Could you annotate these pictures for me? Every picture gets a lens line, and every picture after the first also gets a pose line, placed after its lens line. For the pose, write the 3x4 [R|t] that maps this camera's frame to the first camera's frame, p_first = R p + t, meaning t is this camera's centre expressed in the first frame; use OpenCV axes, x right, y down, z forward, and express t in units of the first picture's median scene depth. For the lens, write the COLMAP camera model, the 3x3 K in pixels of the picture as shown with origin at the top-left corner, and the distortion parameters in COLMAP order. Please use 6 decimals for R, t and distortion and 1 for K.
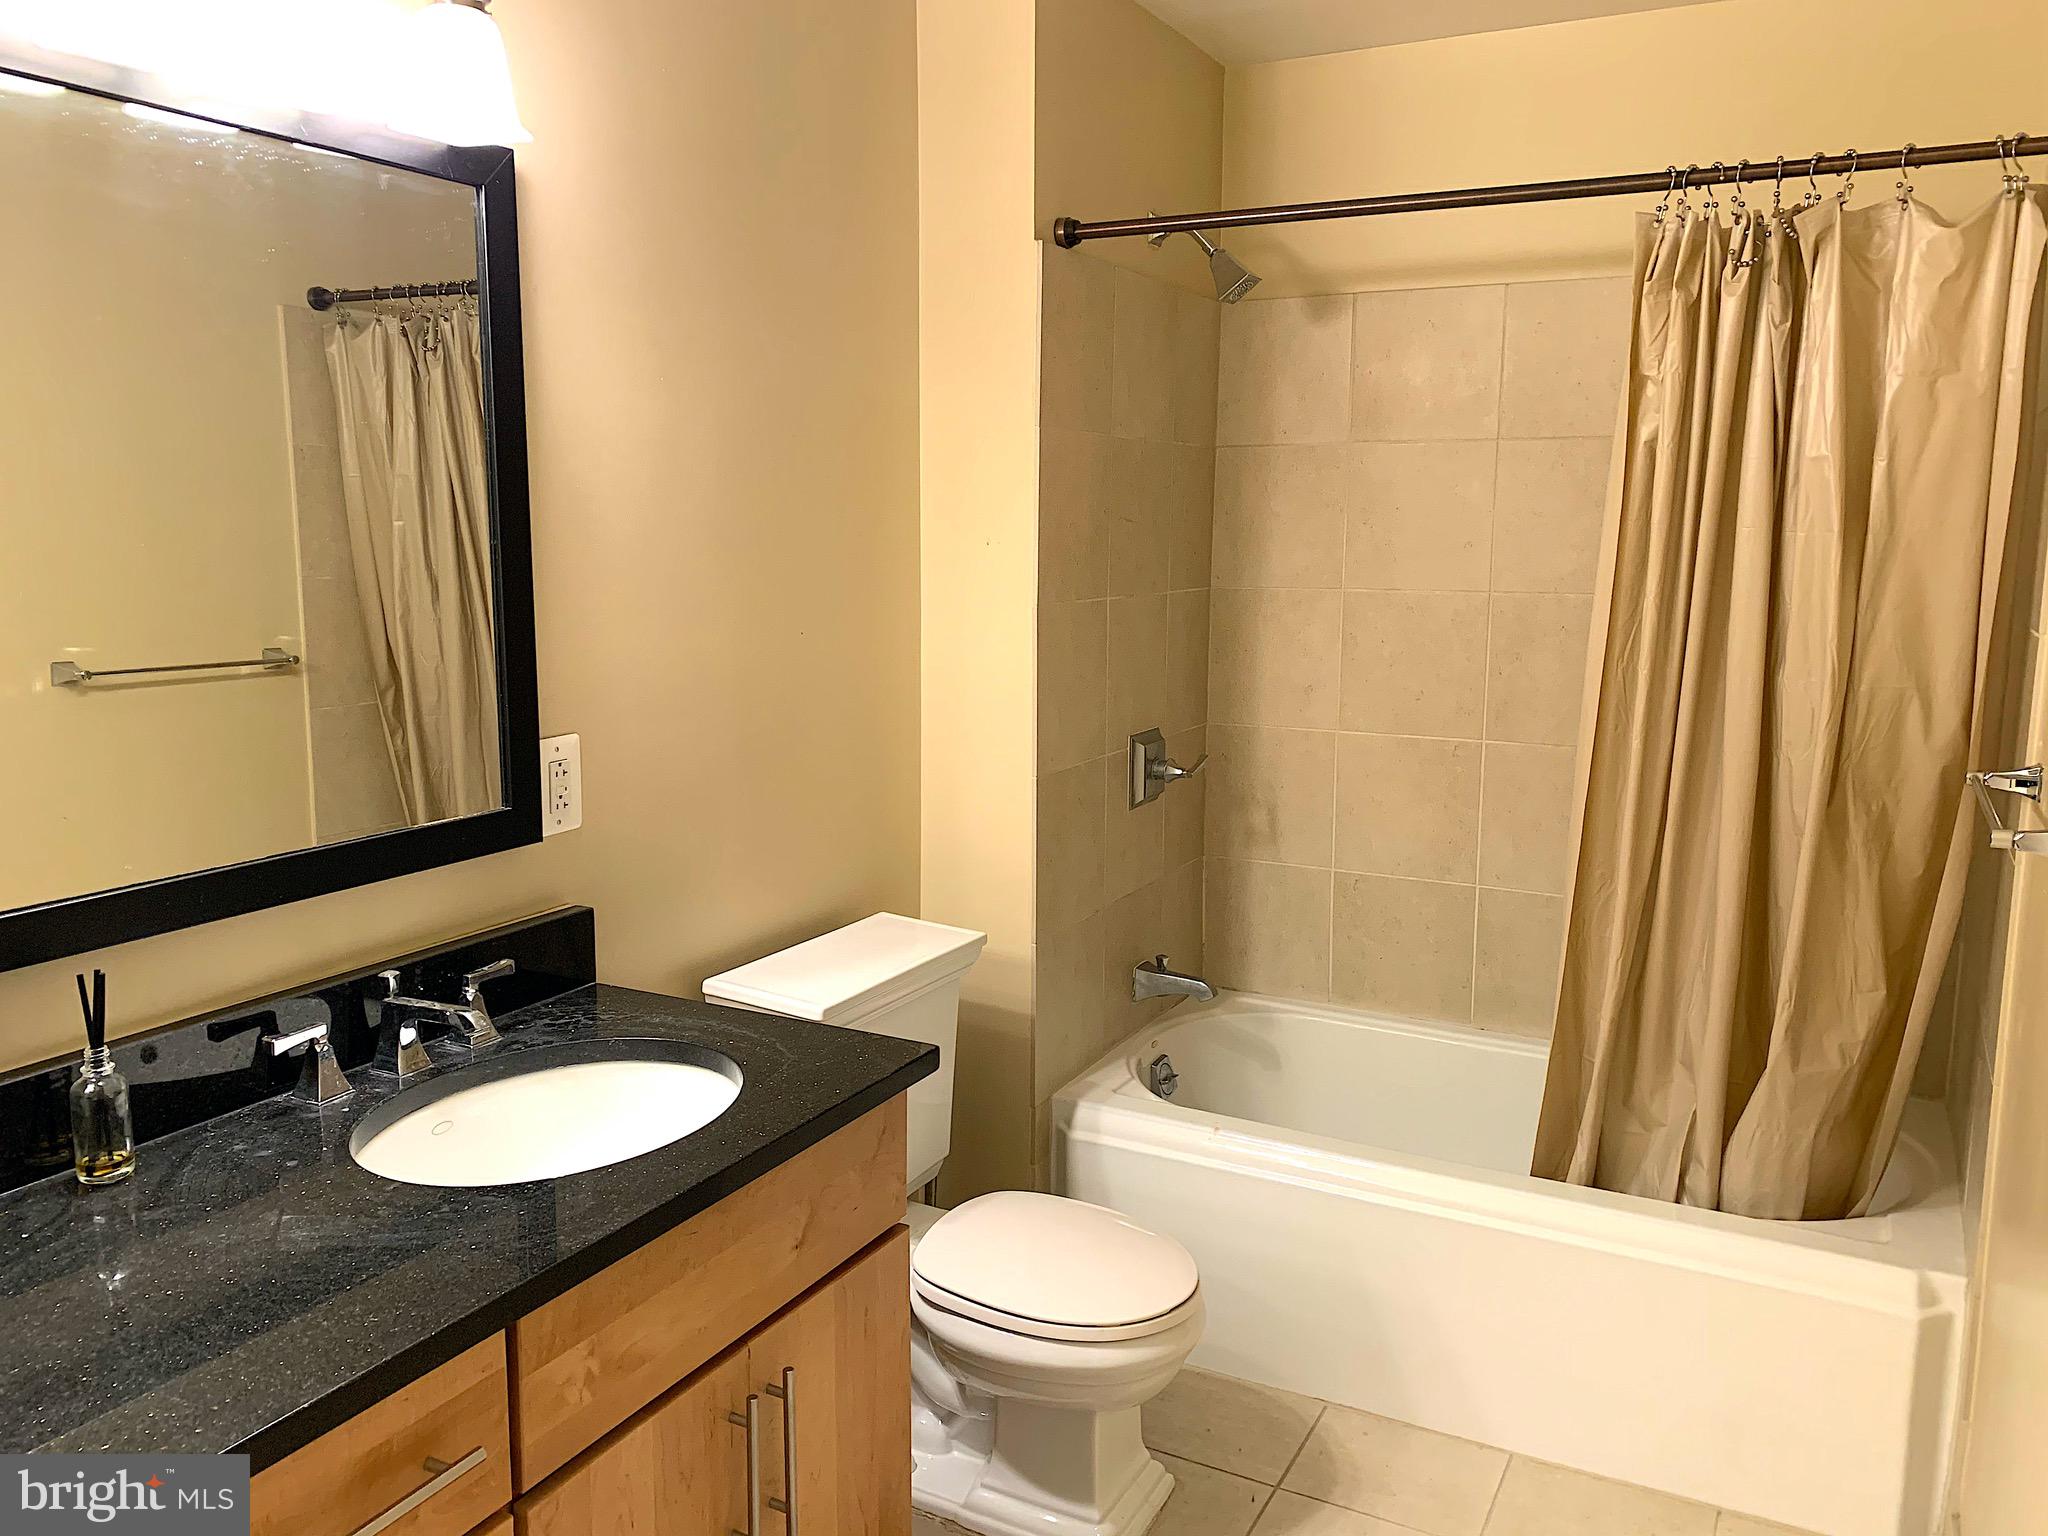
lens RADIAL K [[1553.8, 0, 1033.6], [0, 1553.8, 771.3], [0, 0, 1]] dist [0.065859, -0.084306]
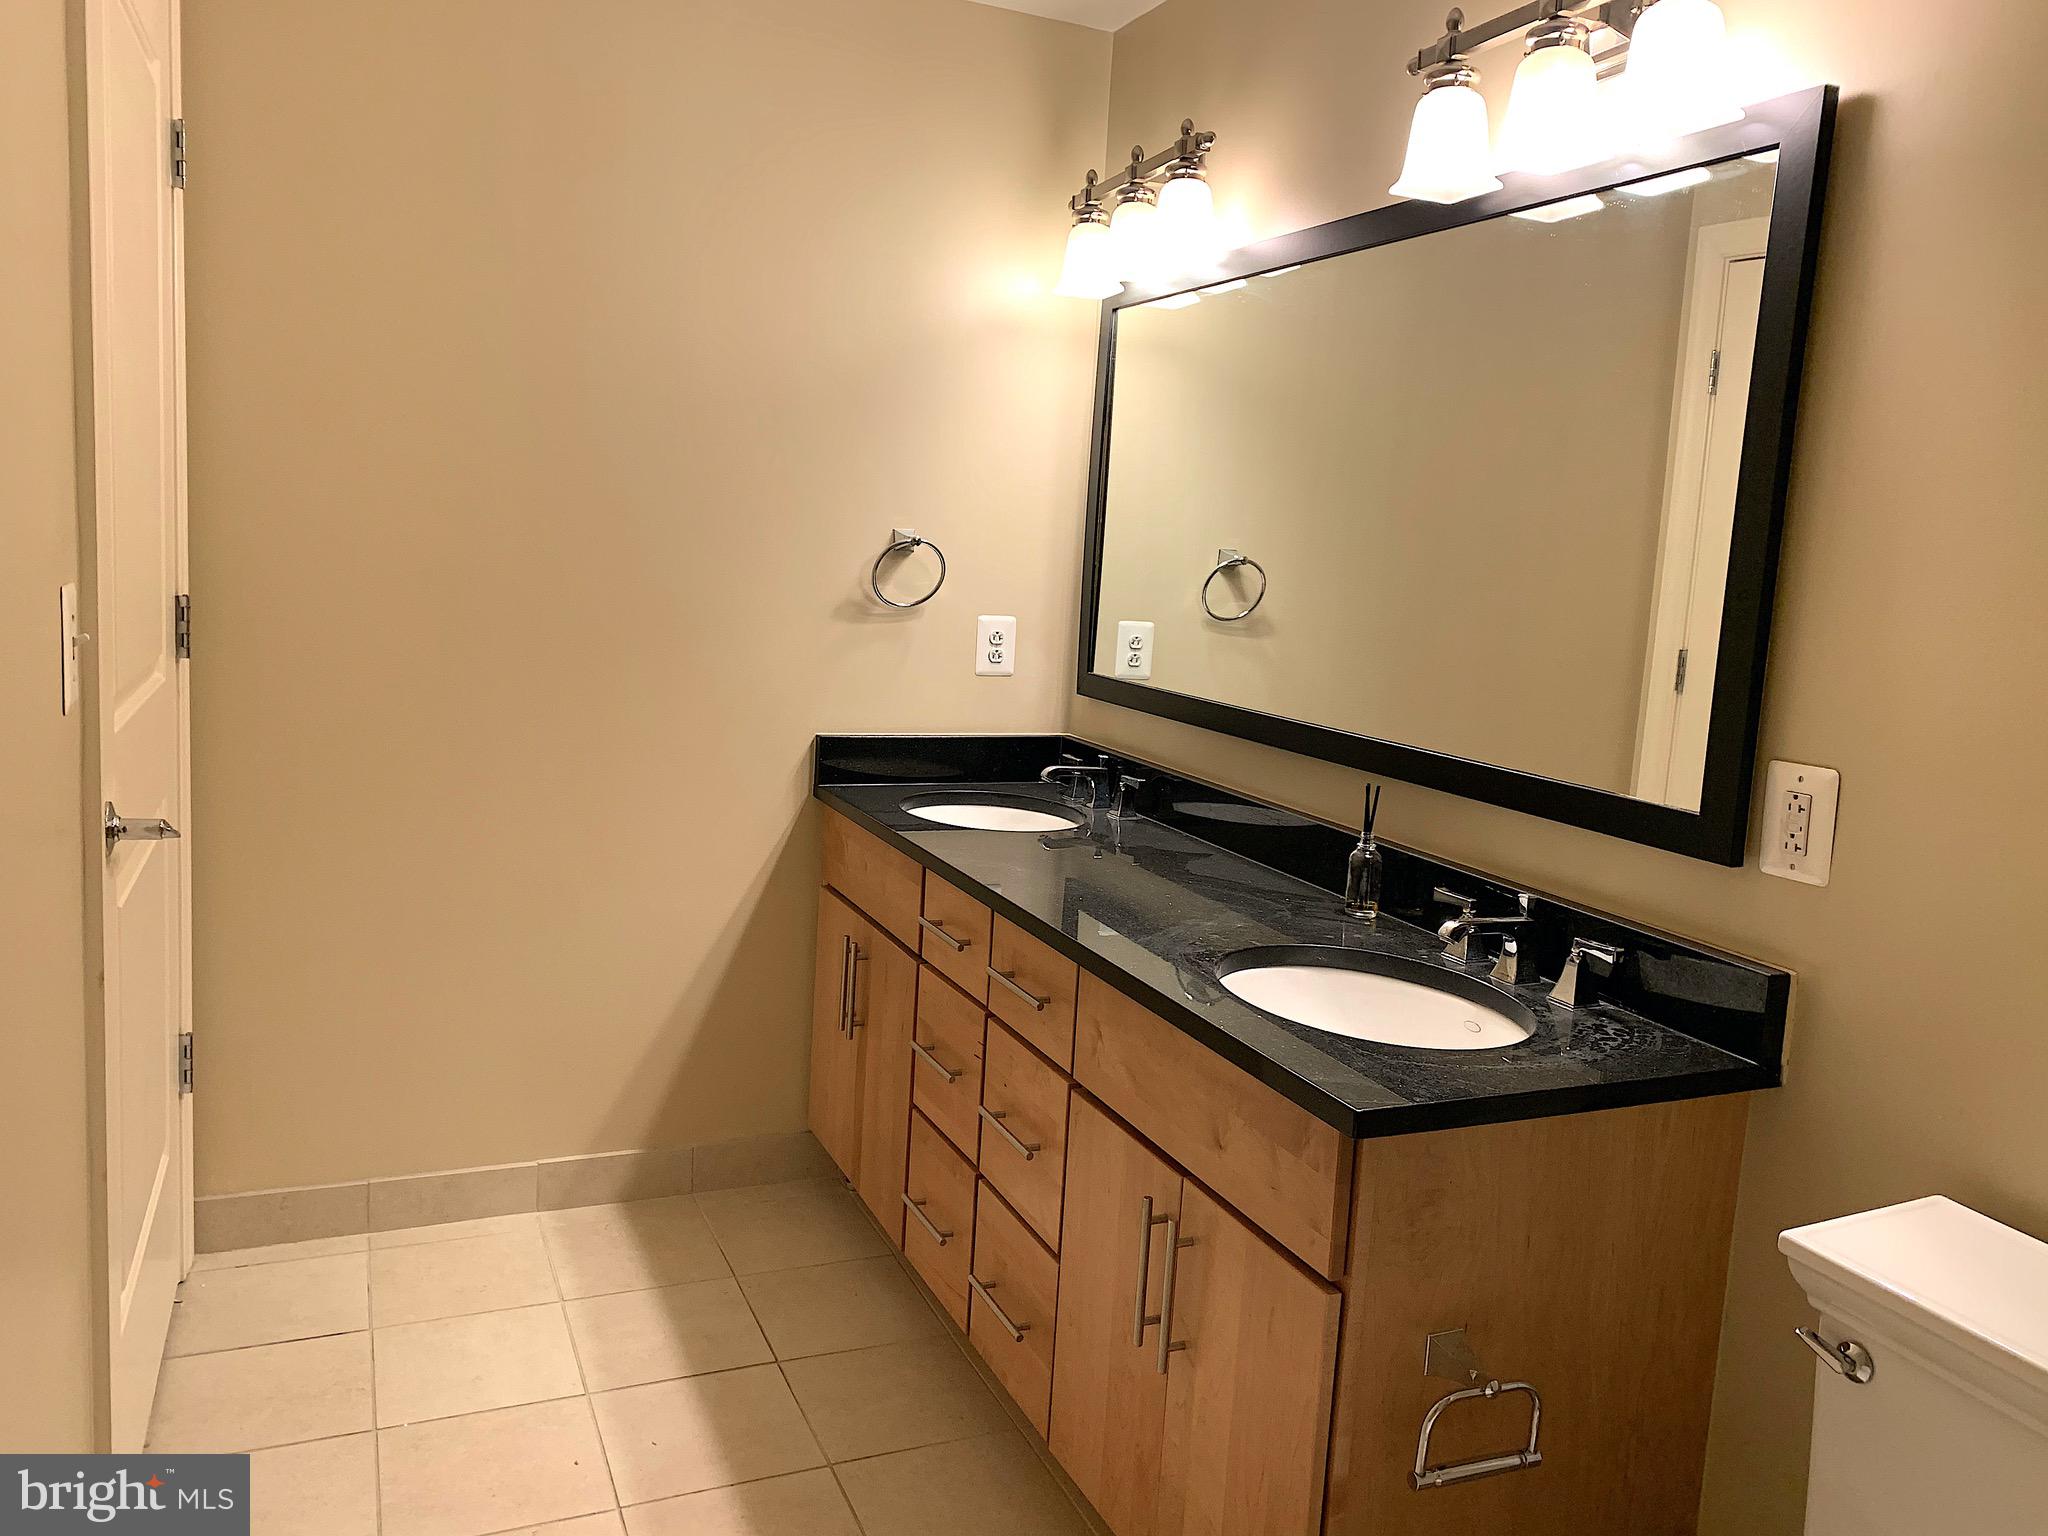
lens RADIAL K [[1553.8, 0, 1023.8], [0, 1553.8, 762.4], [0, 0, 1]] dist [0.065859, -0.084306]
pose [[-0.614273, 0.069451, -0.786032, 0.645792], [-0.188665, 0.954303, 0.231758, -0.146820], [0.766208, 0.290659, -0.573099, 1.216411]]
